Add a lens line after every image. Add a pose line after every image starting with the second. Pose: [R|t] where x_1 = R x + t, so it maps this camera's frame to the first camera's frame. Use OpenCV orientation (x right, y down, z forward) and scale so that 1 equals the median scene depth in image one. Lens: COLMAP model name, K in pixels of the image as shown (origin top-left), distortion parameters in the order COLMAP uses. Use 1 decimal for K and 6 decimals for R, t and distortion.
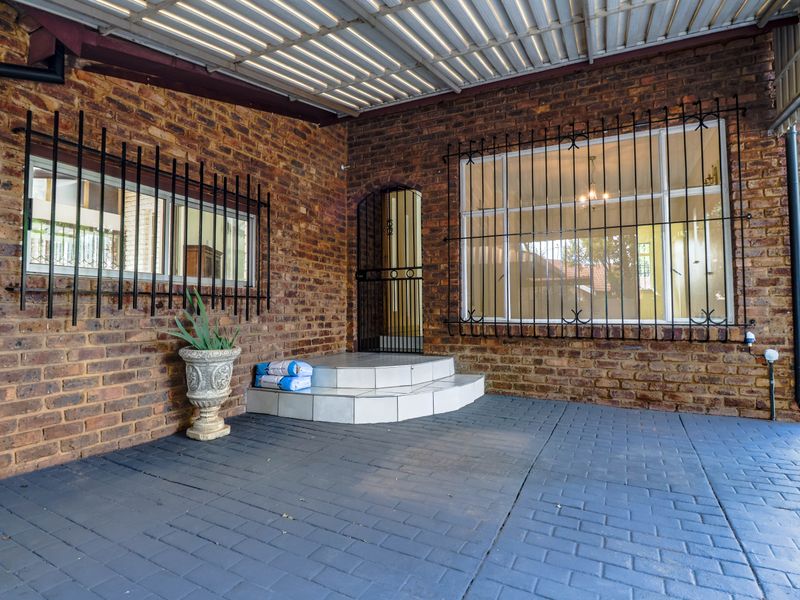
lens RADIAL K [[415.5, 0, 413.1], [0, 415.5, 289.4], [0, 0, 1]] dist [-0.001989, -0.000926]
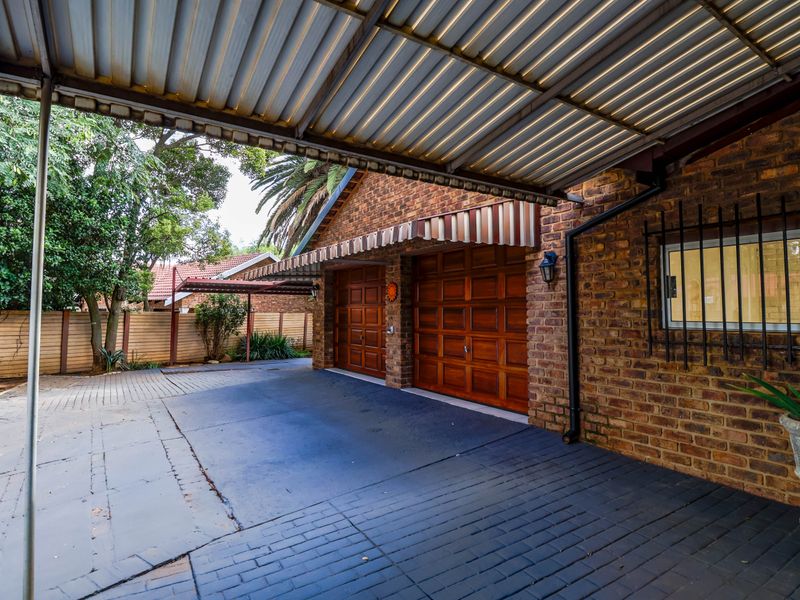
lens RADIAL K [[427.9, 0, 397.8], [0, 427.9, 294.7], [0, 0, 1]] dist [-0.000532, -0.010437]
pose [[-0.500800, -0.033560, -0.864912, 0.530821], [0.038786, 0.997374, -0.061157, -0.066132], [0.864694, -0.064174, -0.498184, 0.614542]]
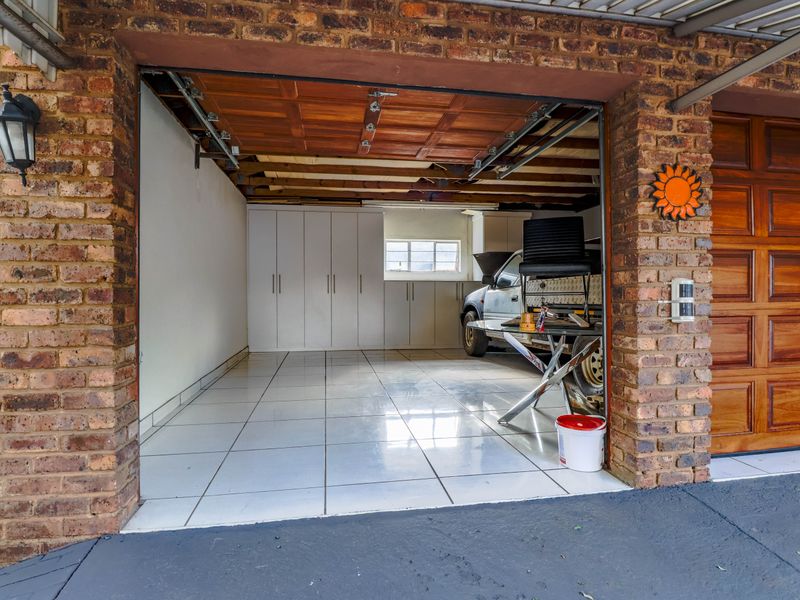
lens RADIAL K [[427.9, 0, 397.8], [0, 427.9, 294.7], [0, 0, 1]] dist [-0.000532, -0.010437]
pose [[0.575428, 0.009413, -0.817799, -0.831171], [0.040174, 0.998401, 0.039759, -0.093493], [0.816865, -0.055733, 0.574130, -1.048245]]
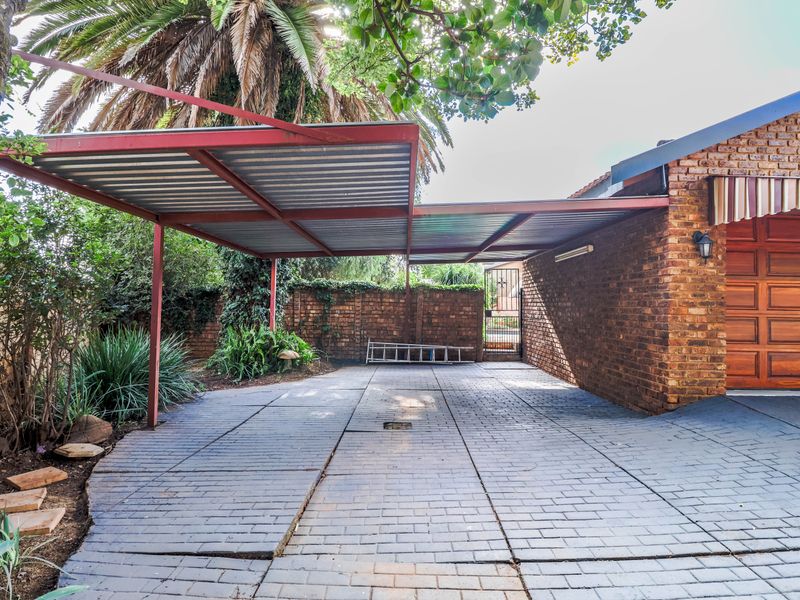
lens RADIAL K [[427.9, 0, 397.8], [0, 427.9, 294.7], [0, 0, 1]] dist [-0.000532, -0.010437]
pose [[0.429973, -0.010659, -0.902779, -0.669918], [0.022705, 0.999742, -0.000991, -0.137852], [0.902556, -0.020071, 0.430104, -2.545235]]
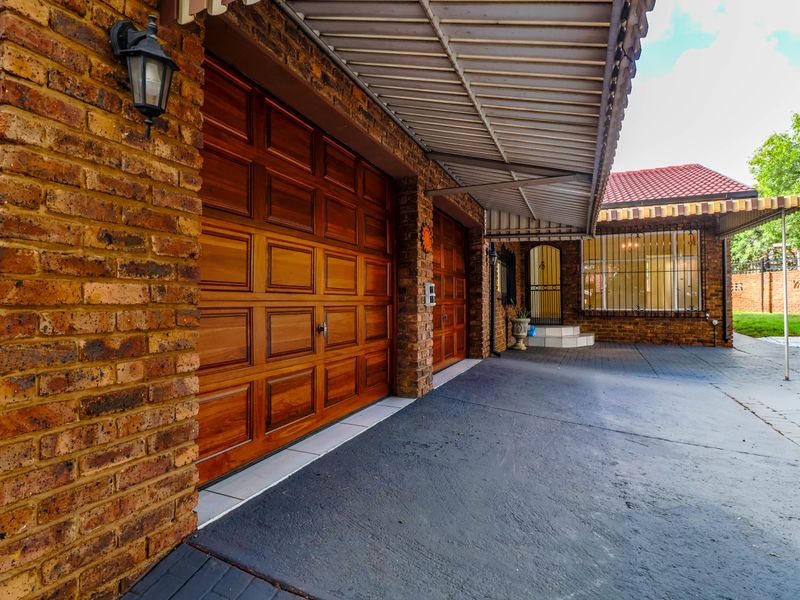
lens RADIAL K [[418.2, 0, 397.4], [0, 418.2, 292.3], [0, 0, 1]] dist [0.001804, -0.009093]
pose [[0.998969, 0.006017, 0.044996, -1.237849], [-0.007045, 0.999717, 0.022706, -0.077347], [-0.044847, -0.023000, 0.998729, -1.511724]]
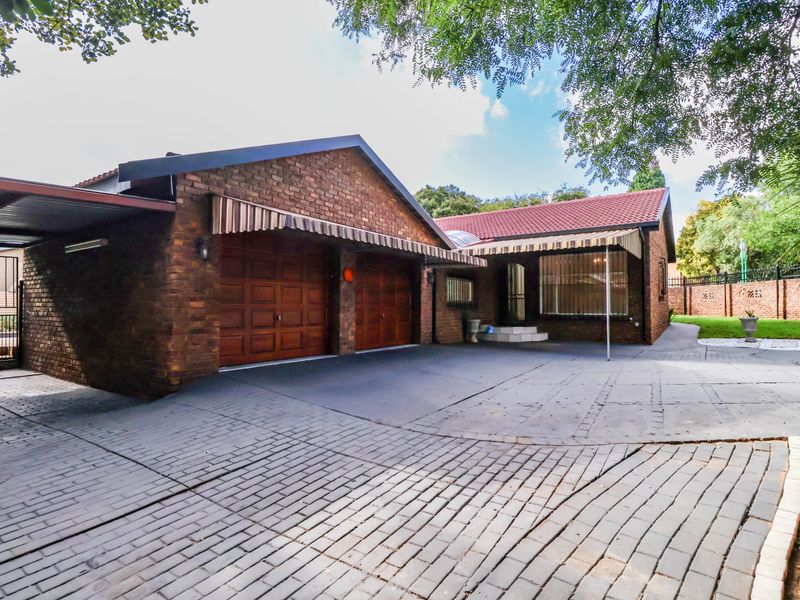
lens RADIAL K [[427.9, 0, 397.8], [0, 427.9, 294.7], [0, 0, 1]] dist [-0.000532, -0.010437]
pose [[0.988091, 0.003343, -0.153834, -0.492022], [-0.000781, 0.999860, 0.016716, -0.129884], [0.153868, -0.016397, 0.987955, -2.580987]]
